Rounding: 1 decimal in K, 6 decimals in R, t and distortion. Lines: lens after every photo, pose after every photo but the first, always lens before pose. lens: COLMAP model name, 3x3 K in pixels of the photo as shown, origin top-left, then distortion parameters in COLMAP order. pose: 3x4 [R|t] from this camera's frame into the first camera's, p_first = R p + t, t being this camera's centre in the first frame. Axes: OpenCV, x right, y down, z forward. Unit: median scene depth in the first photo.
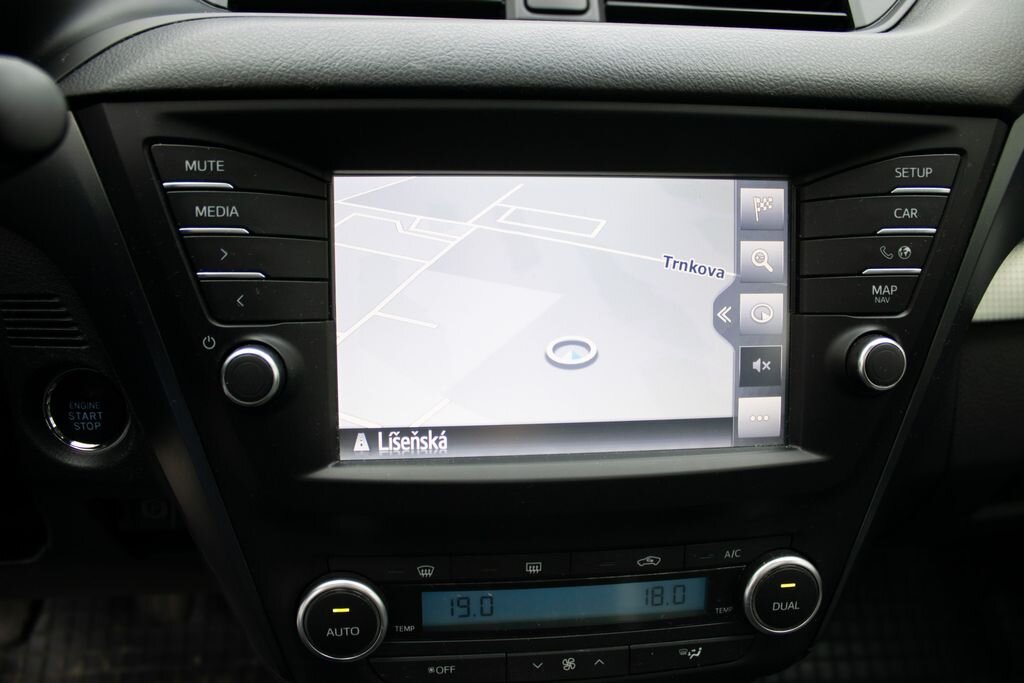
lens RADIAL K [[827.8, 0, 504.5], [0, 827.8, 339.4], [0, 0, 1]] dist [-0.163360, 0.112884]
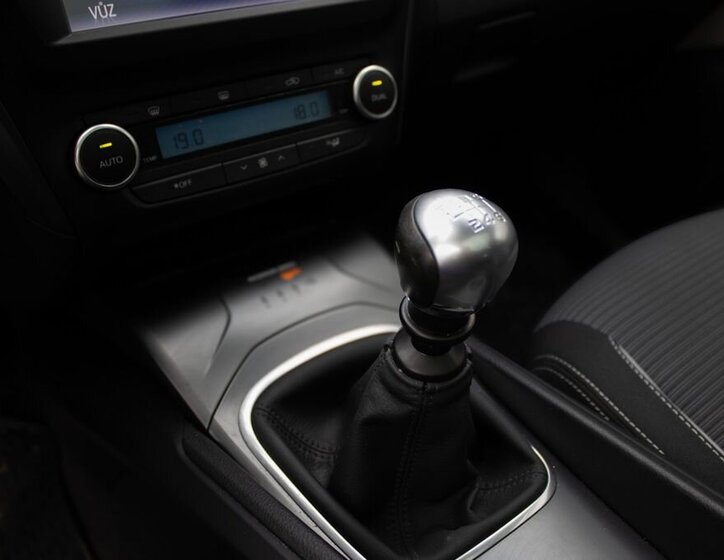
lens RADIAL K [[676.0, 0, 362.1], [0, 676.0, 286.9], [0, 0, 1]] dist [-0.121879, 0.000000]
pose [[0.851812, -0.310693, 0.421766, -0.361142], [0.251502, 0.948822, 0.191007, 0.438435], [-0.459525, -0.056627, 0.886358, -0.183232]]
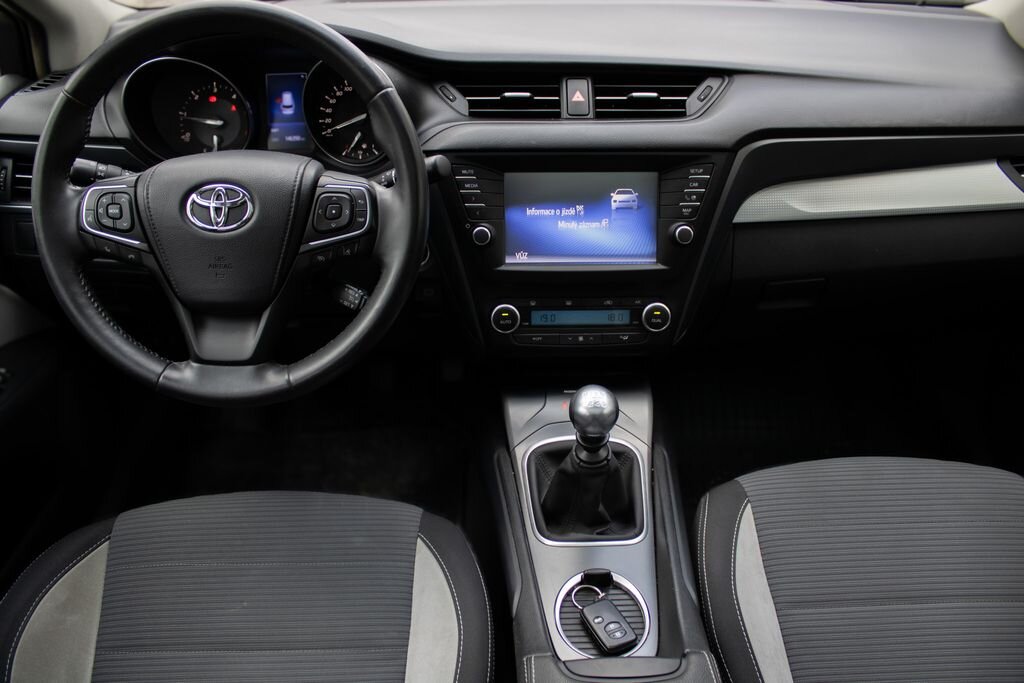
lens RADIAL K [[827.8, 0, 514.6], [0, 827.8, 338.7], [0, 0, 1]] dist [-0.163360, 0.112884]
pose [[0.996663, 0.013686, -0.080469, 0.083741], [-0.005691, 0.995095, 0.098762, 0.111454], [0.081426, -0.097974, 0.991852, -2.032098]]
